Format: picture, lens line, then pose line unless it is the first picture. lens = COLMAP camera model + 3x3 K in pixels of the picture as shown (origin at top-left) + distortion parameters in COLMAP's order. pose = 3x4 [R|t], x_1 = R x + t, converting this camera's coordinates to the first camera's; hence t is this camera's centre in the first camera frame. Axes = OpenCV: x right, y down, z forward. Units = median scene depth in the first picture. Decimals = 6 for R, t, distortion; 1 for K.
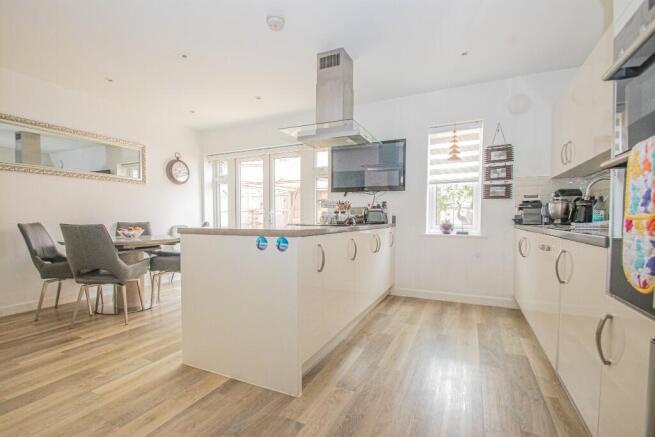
lens RADIAL K [[293.3, 0, 327.5], [0, 293.3, 218.5], [0, 0, 1]] dist [0.001198, -0.017683]
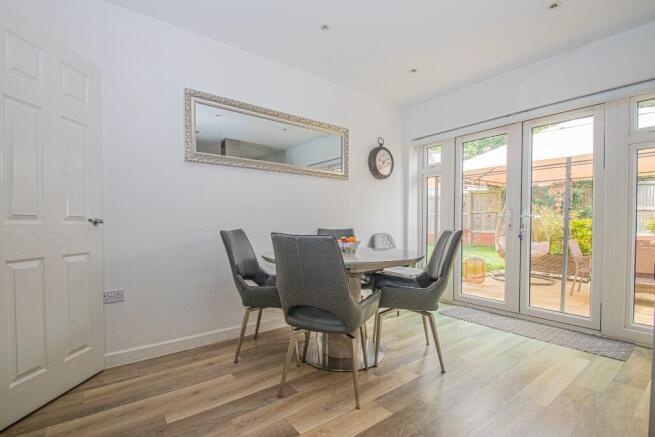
lens RADIAL K [[293.3, 0, 327.5], [0, 293.3, 218.5], [0, 0, 1]] dist [0.001198, -0.017683]
pose [[0.886859, 0.004015, -0.462022, -0.406269], [-0.011971, 0.999826, -0.014289, -0.004319], [0.461885, 0.018203, 0.886753, 0.383195]]
